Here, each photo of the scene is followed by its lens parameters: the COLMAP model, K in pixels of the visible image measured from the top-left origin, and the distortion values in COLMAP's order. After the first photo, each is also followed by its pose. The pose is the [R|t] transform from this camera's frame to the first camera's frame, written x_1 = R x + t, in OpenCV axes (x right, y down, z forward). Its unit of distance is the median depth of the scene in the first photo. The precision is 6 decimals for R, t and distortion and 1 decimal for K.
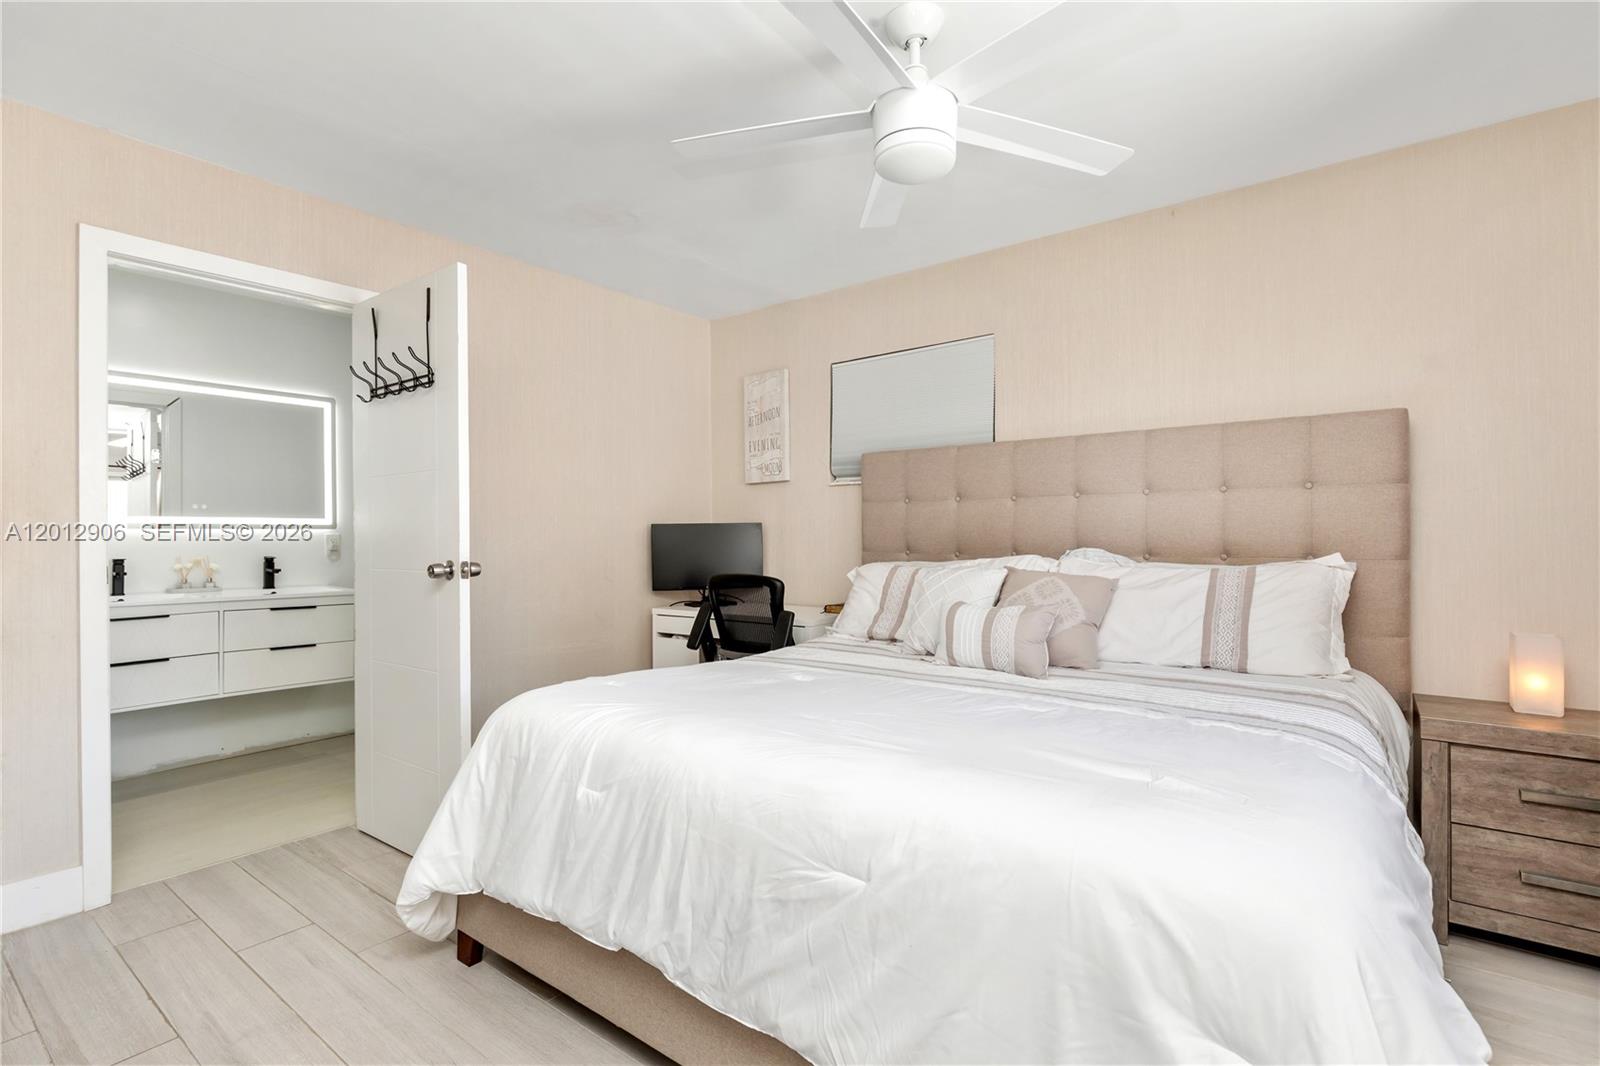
lens RADIAL K [[782.0, 0, 796.2], [0, 782.0, 527.2], [0, 0, 1]] dist [-0.000672, -0.000021]
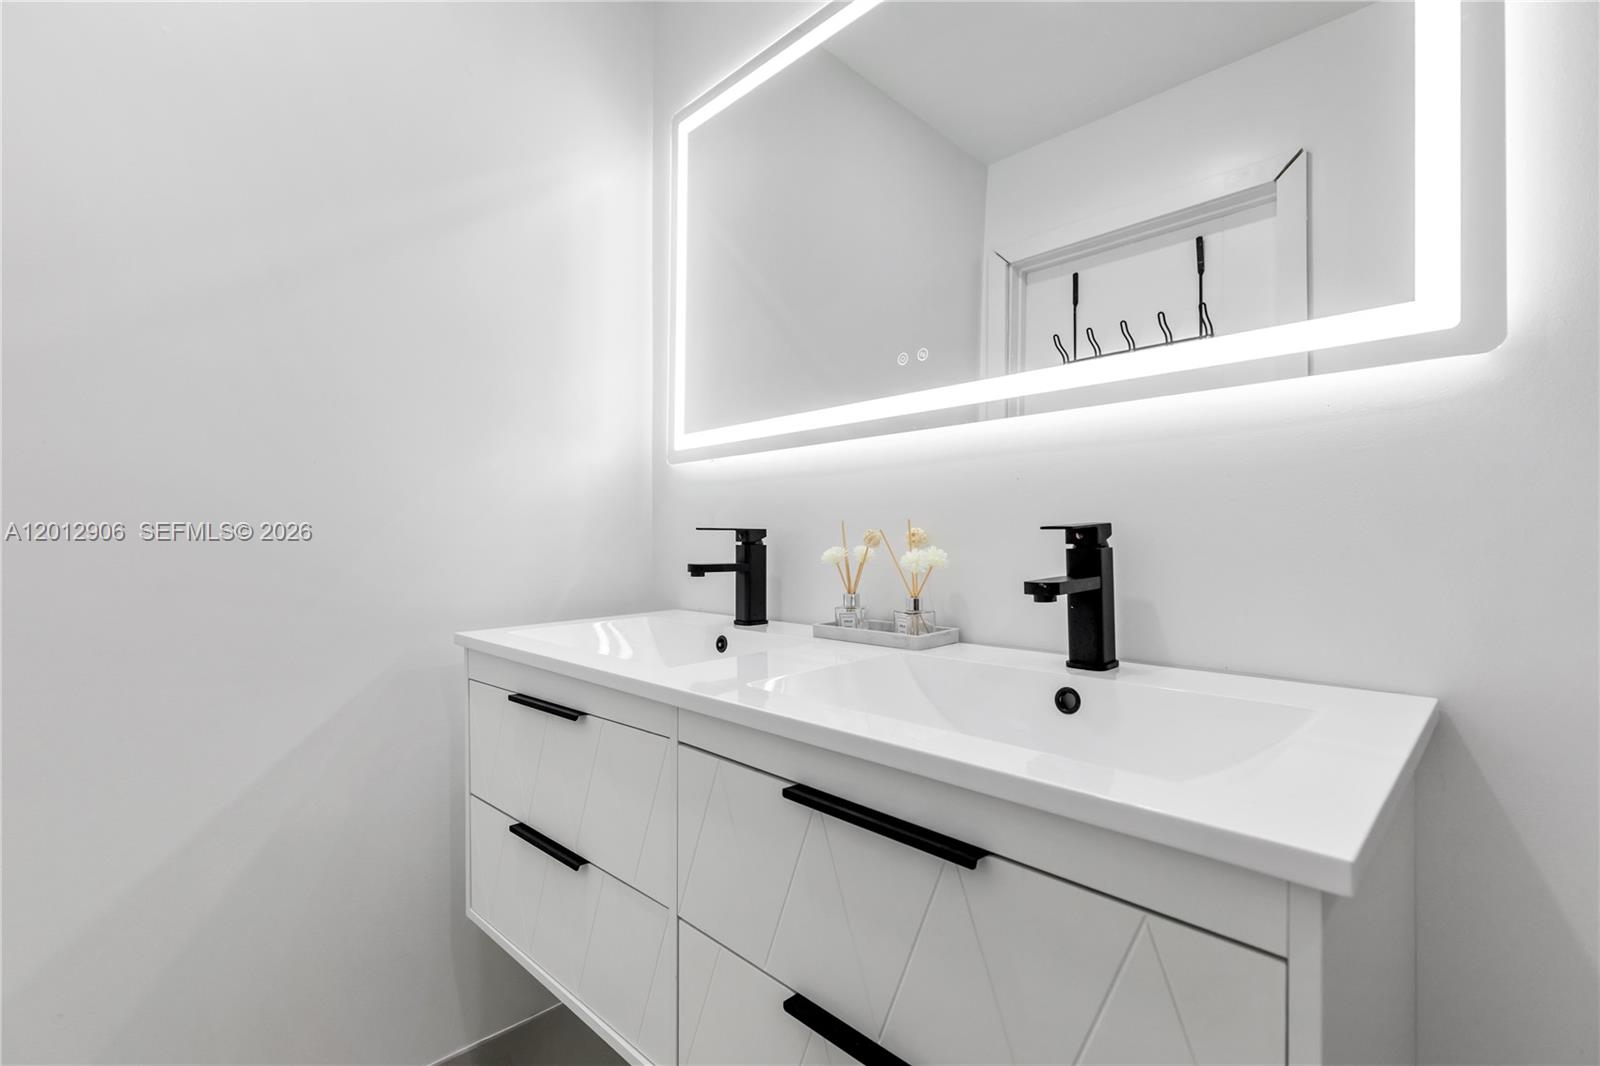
lens RADIAL K [[723.9, 0, 793.1], [0, 723.9, 543.4], [0, 0, 1]] dist [0.002306, 0.000213]
pose [[-0.119341, -0.002911, -0.992849, -0.466231], [0.006866, 0.999969, -0.003757, 0.043603], [0.992830, -0.007266, -0.119317, 0.950888]]
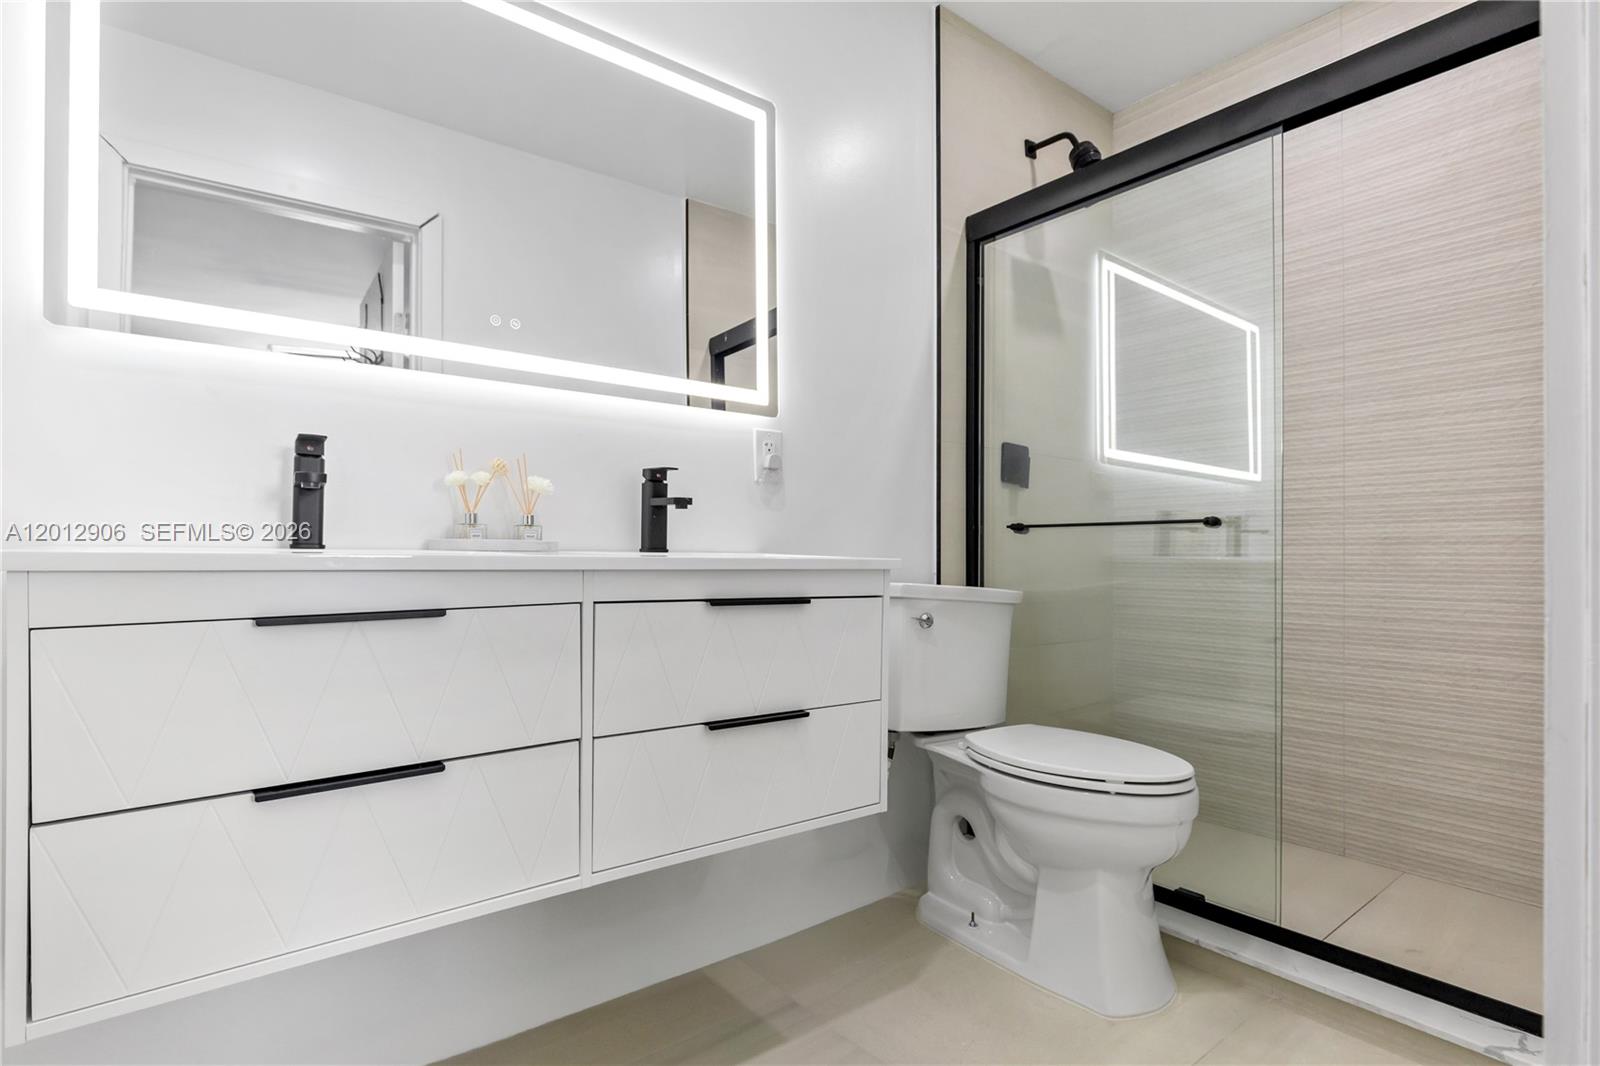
lens RADIAL K [[792.7, 0, 759.4], [0, 792.7, 540.9], [0, 0, 1]] dist [-0.004512, -0.001013]
pose [[0.966823, 0.004826, -0.255403, -0.529984], [-0.006956, 0.999948, -0.007436, 0.076355], [0.255354, 0.008965, 0.966806, 0.643843]]
